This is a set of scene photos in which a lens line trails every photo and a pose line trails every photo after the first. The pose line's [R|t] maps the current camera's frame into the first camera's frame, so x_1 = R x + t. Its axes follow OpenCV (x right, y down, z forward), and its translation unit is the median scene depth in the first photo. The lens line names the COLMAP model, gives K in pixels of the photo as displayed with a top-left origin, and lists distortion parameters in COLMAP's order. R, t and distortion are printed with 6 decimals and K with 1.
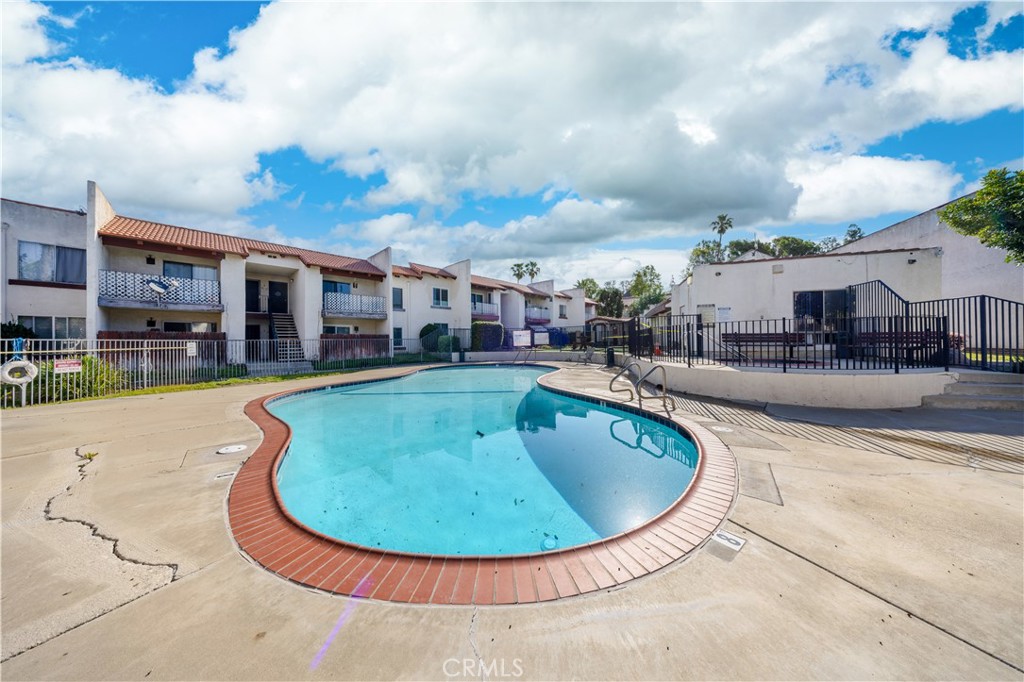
lens RADIAL K [[289.9, 0, 511.7], [0, 289.9, 337.5], [0, 0, 1]] dist [-0.001532, -0.000011]
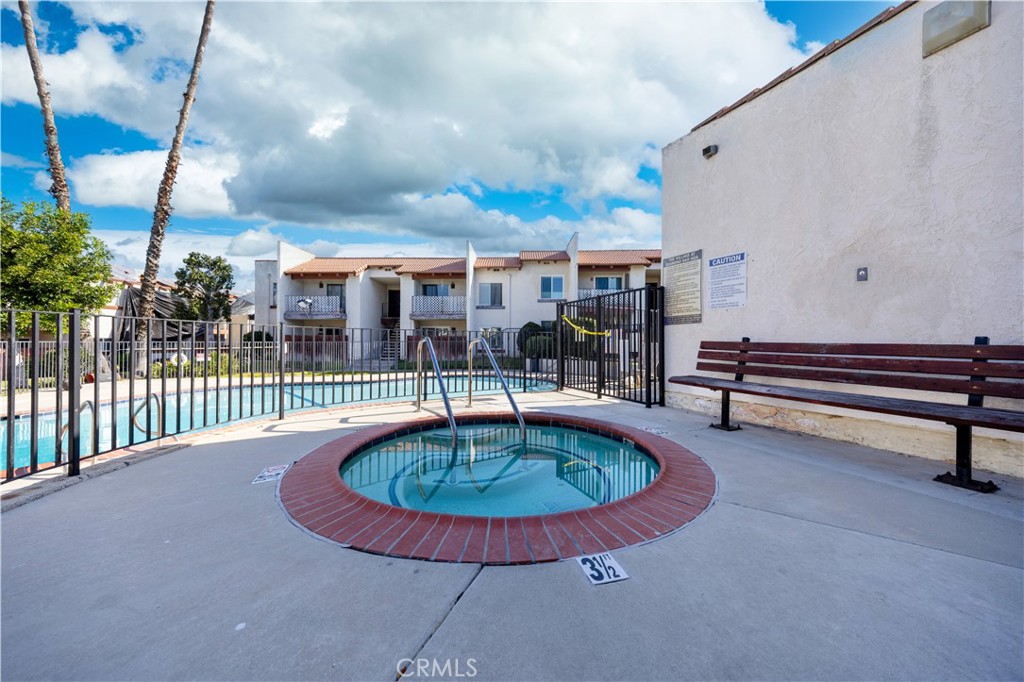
lens RADIAL K [[358.0, 0, 509.6], [0, 358.0, 338.5], [0, 0, 1]] dist [-0.000726, -0.000645]
pose [[0.679622, 0.005924, -0.733539, 0.509767], [-0.003152, 0.999982, 0.005156, -0.009851], [0.733556, -0.001192, 0.679628, 0.339858]]
